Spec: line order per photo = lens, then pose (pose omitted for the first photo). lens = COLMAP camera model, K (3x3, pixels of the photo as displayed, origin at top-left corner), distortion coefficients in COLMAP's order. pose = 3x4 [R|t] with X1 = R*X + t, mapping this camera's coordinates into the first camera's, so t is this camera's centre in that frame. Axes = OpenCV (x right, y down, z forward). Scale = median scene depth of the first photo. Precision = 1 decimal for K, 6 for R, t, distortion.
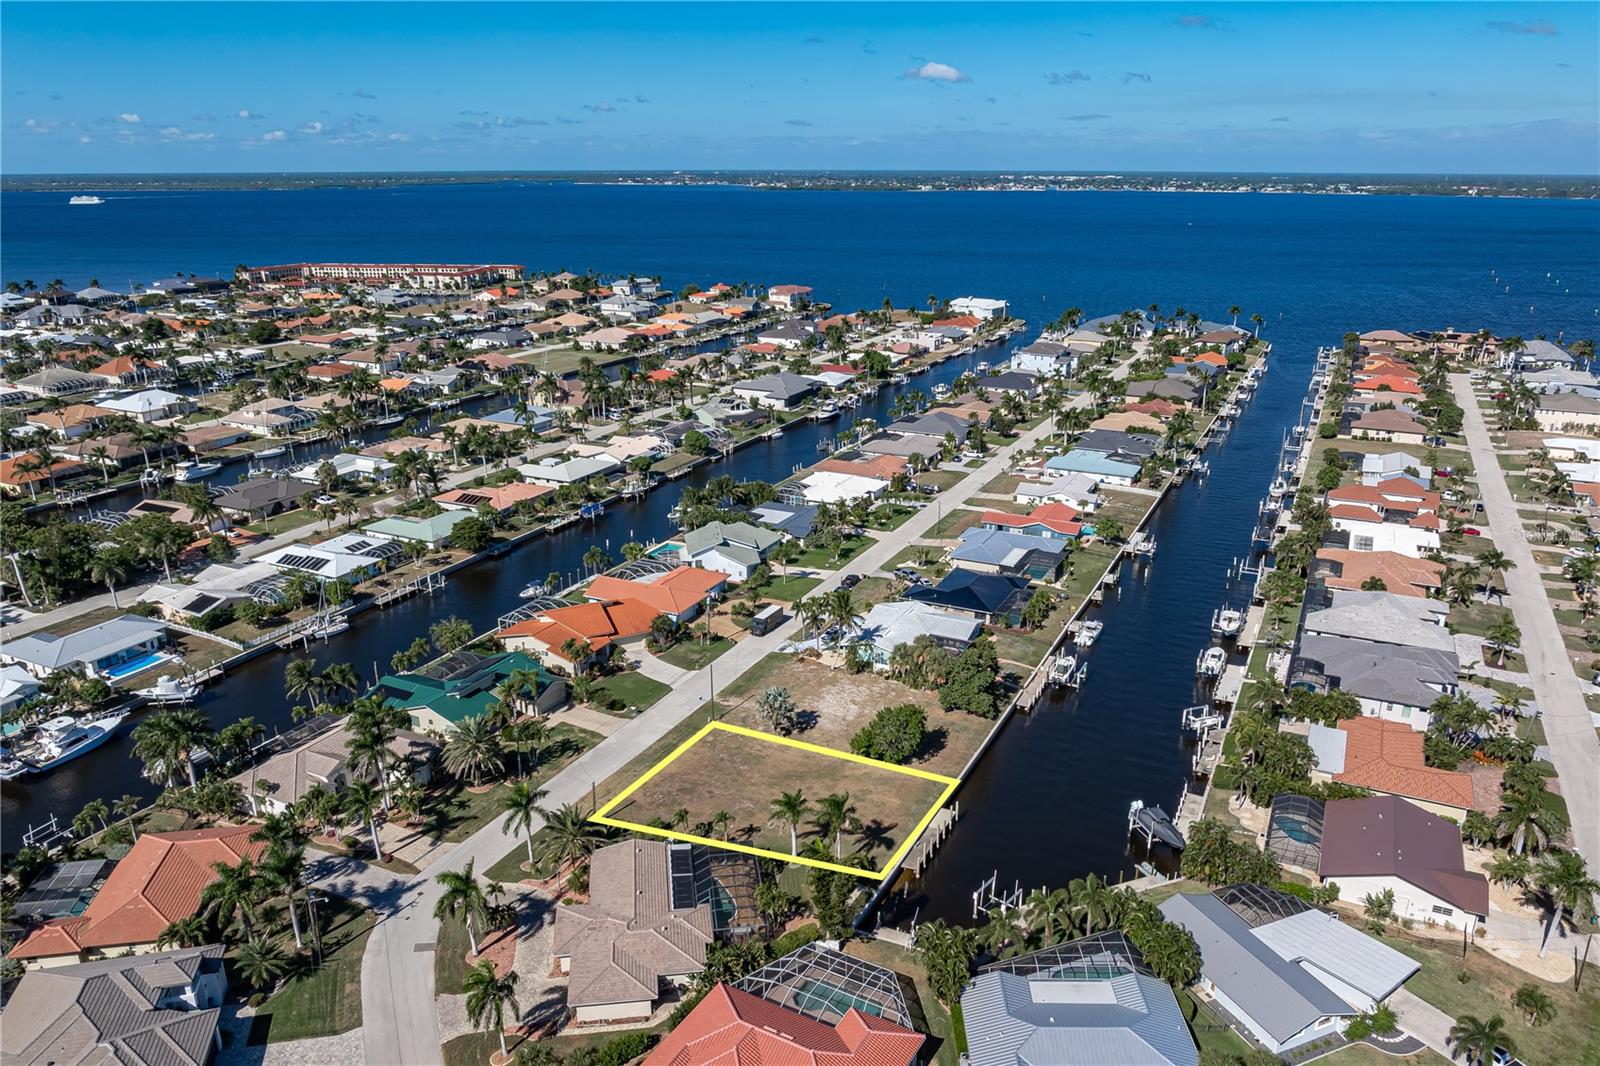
lens RADIAL K [[1129.6, 0, 806.4], [0, 1129.6, 530.7], [0, 0, 1]] dist [-0.028187, 0.012873]
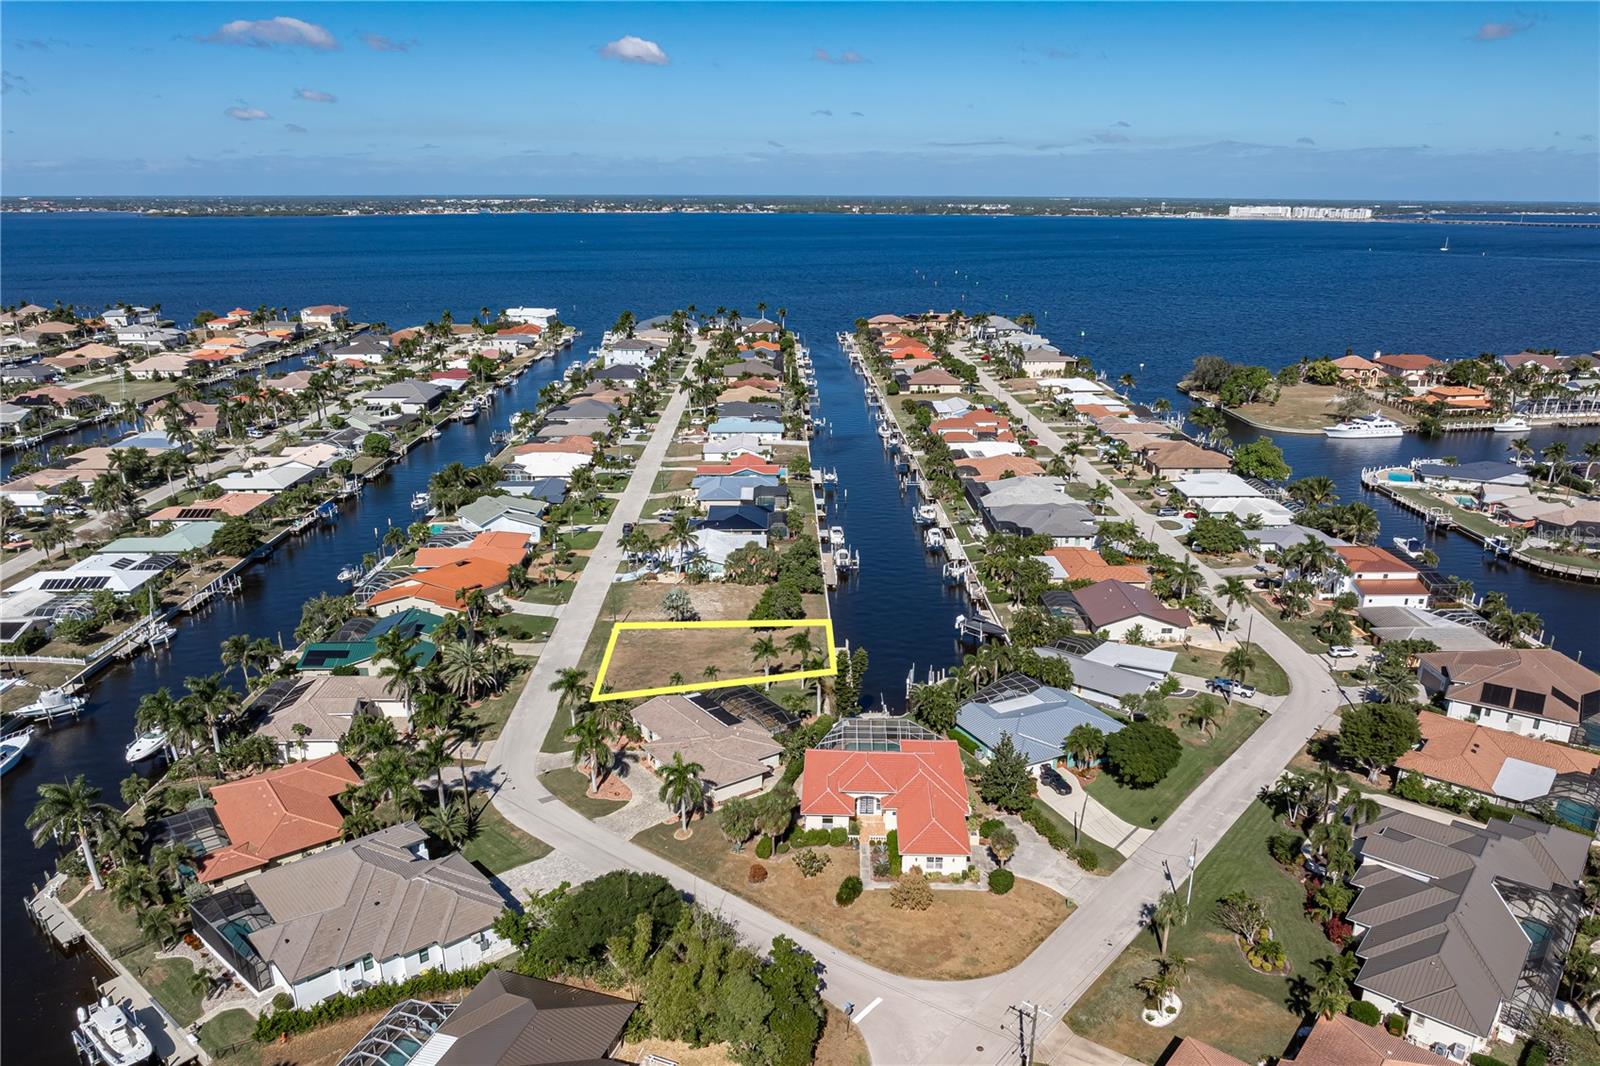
lens RADIAL K [[1132.0, 0, 800.3], [0, 1132.0, 536.7], [0, 0, 1]] dist [-0.020895, -0.001684]
pose [[0.886549, -0.133065, 0.443085, -0.271935], [0.139835, 0.990020, 0.017527, 0.048903], [-0.440995, 0.046420, 0.896308, -0.100891]]
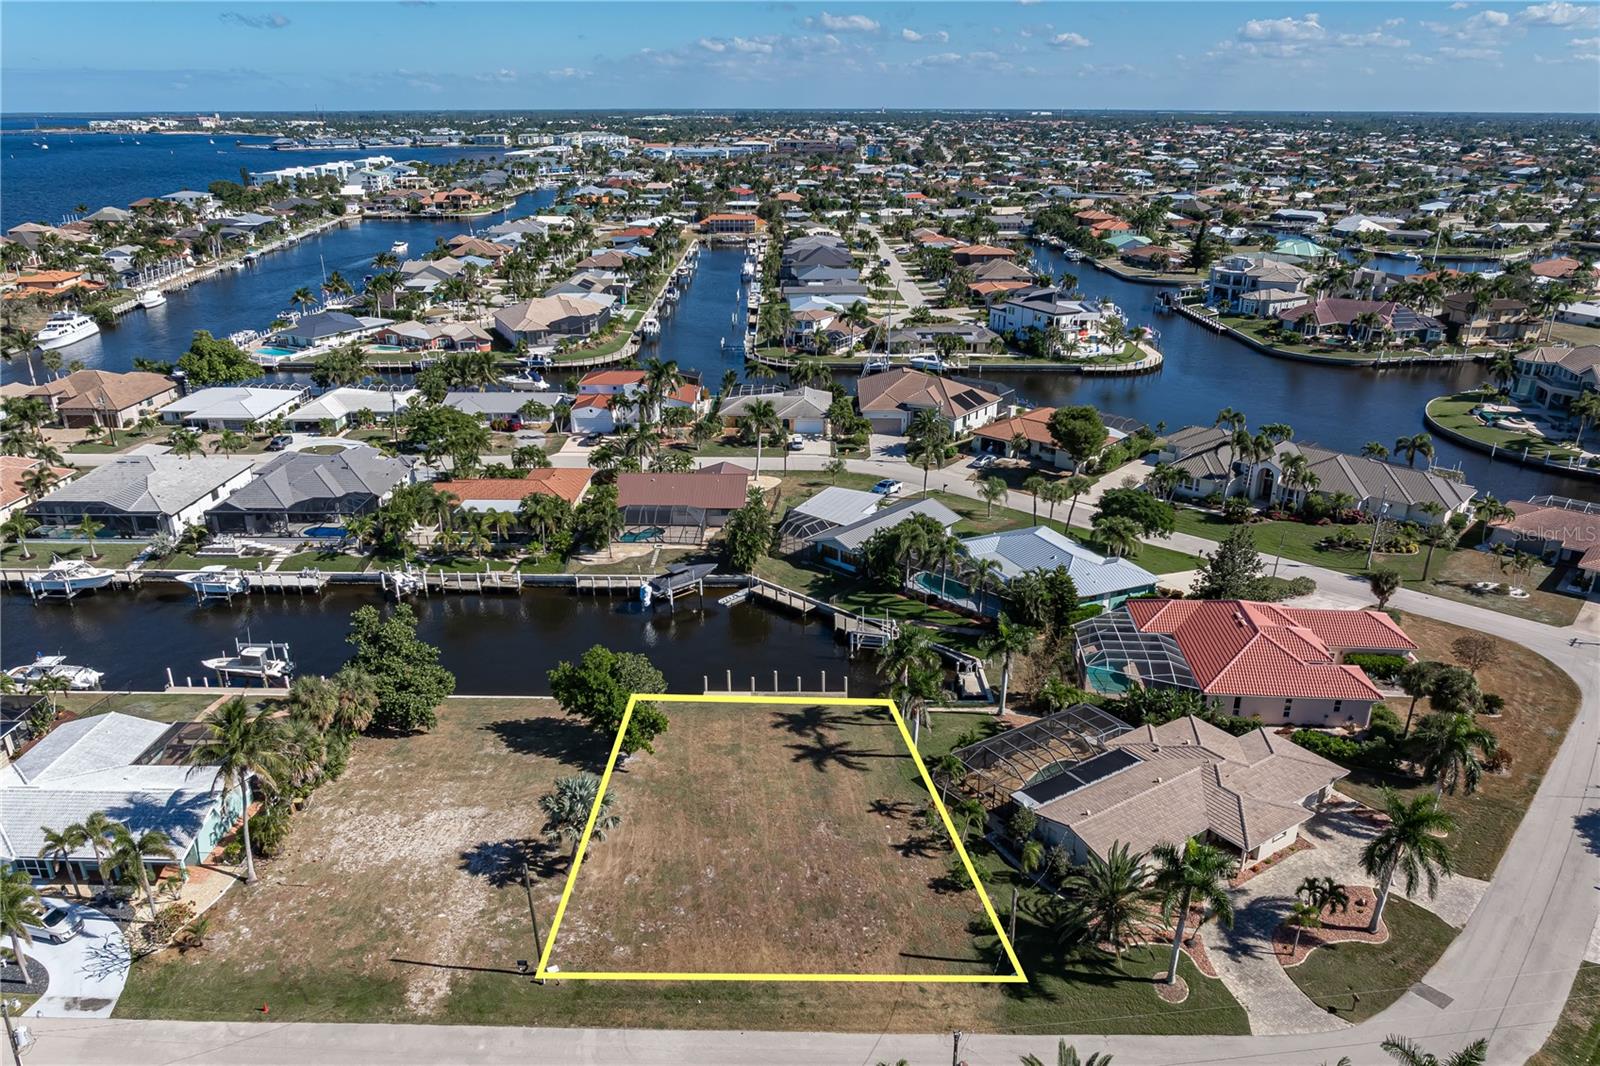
lens RADIAL K [[1131.6, 0, 805.1], [0, 1131.6, 560.6], [0, 0, 1]] dist [-0.024164, 0.006069]
pose [[-0.424646, -0.340078, 0.839061, -0.283579], [0.278032, 0.833004, 0.478334, -0.096198], [-0.861611, 0.436408, -0.259180, 0.609961]]
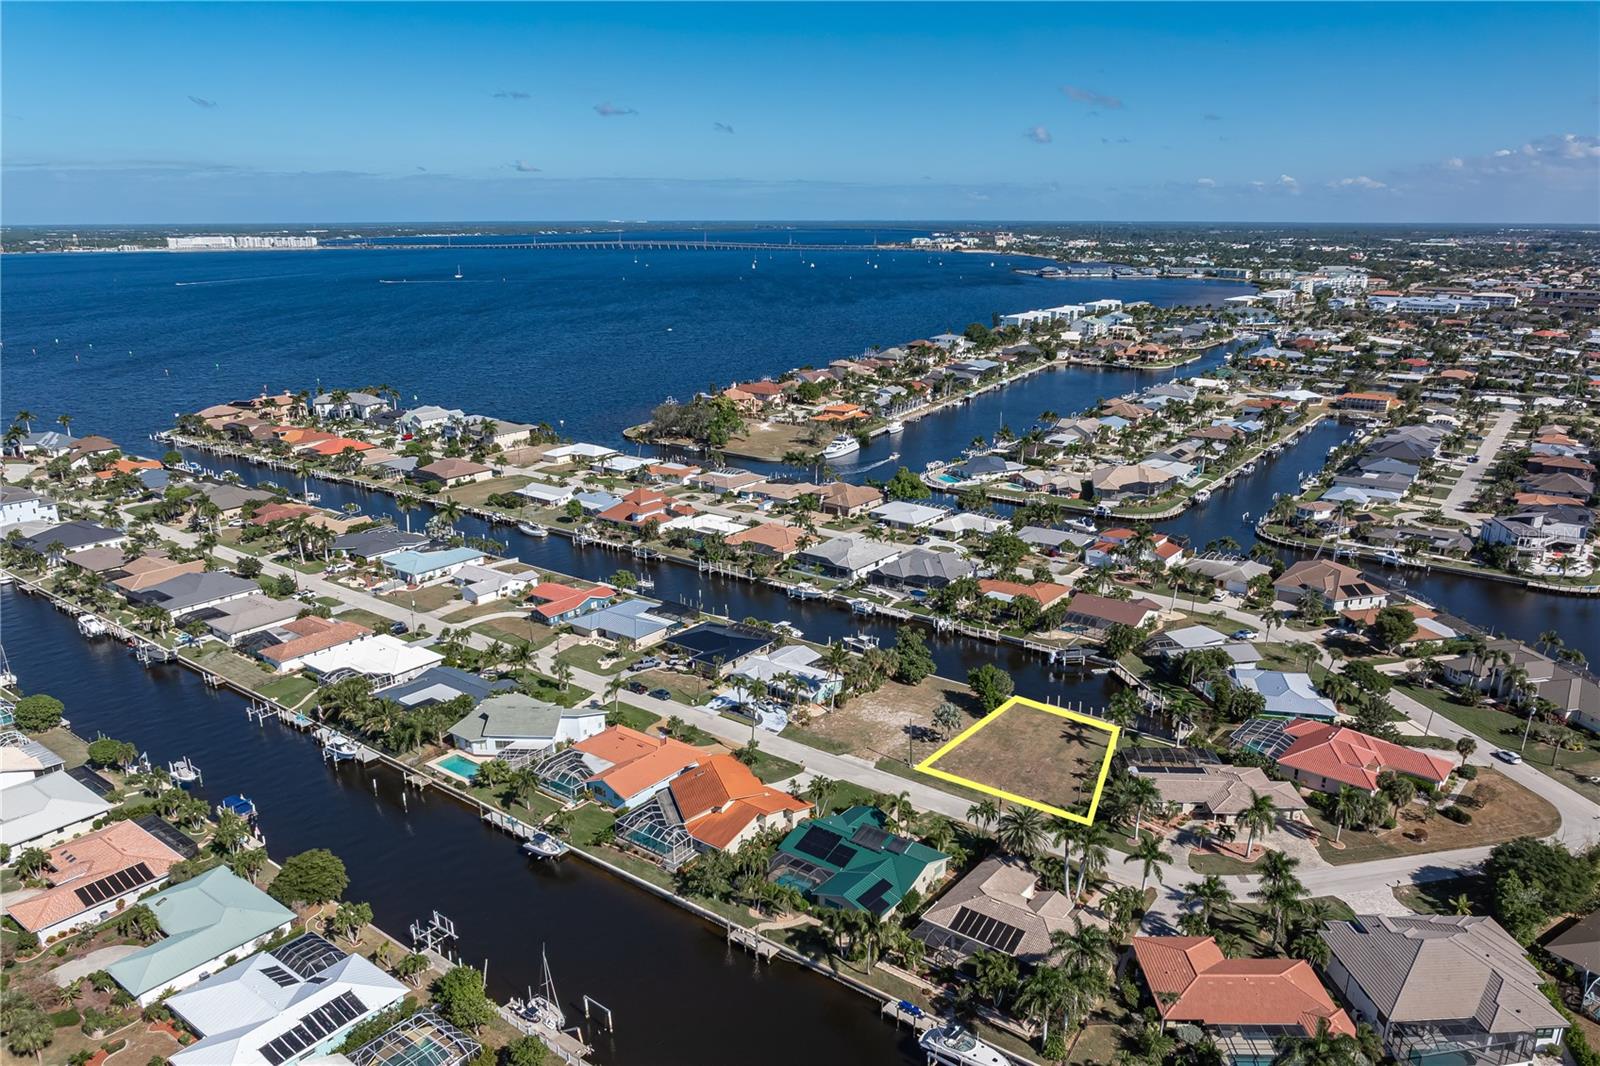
lens RADIAL K [[1141.7, 0, 797.8], [0, 1141.7, 537.6], [0, 0, 1]] dist [-0.018452, -0.000794]
pose [[0.197931, -0.267454, 0.943023, -0.747484], [0.303724, 0.931442, 0.200420, -0.210589], [-0.931974, 0.246749, 0.265593, 0.468784]]
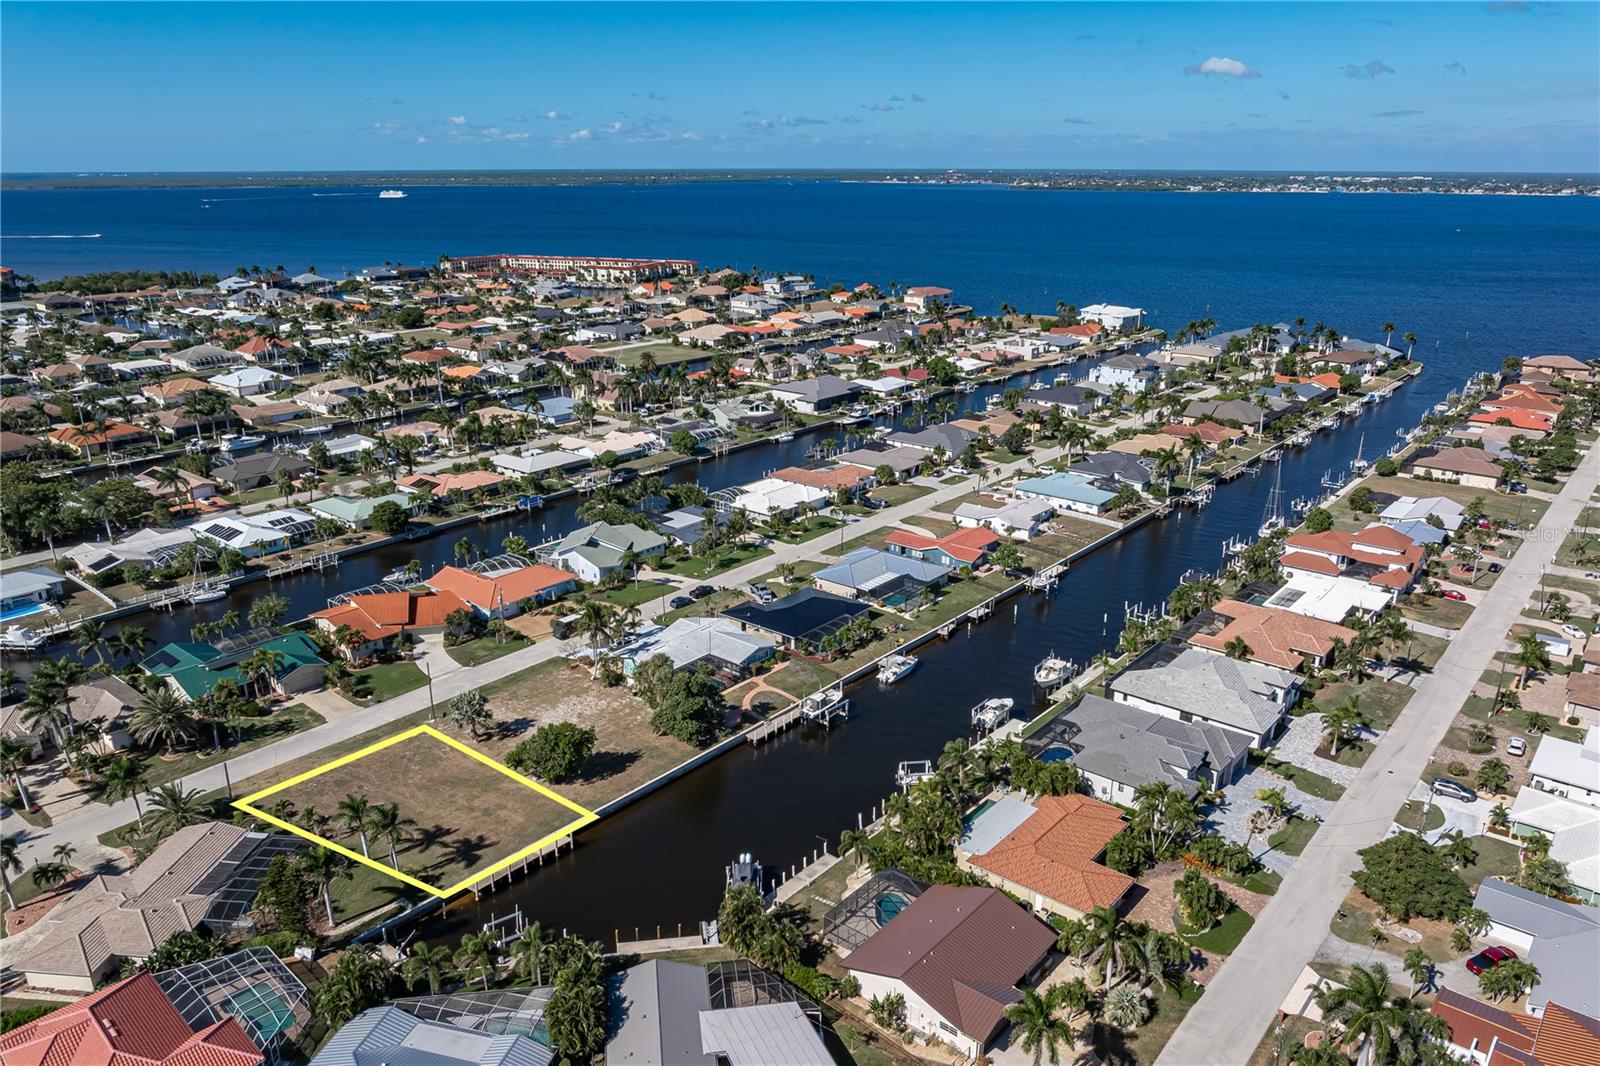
lens RADIAL K [[1129.6, 0, 806.4], [0, 1129.6, 530.7], [0, 0, 1]] dist [-0.028187, 0.012873]
pose [[0.972523, 0.071526, -0.221546, 0.289320], [-0.071264, 0.997415, 0.009188, -0.020108], [0.221630, 0.006853, 0.975107, 0.057919]]
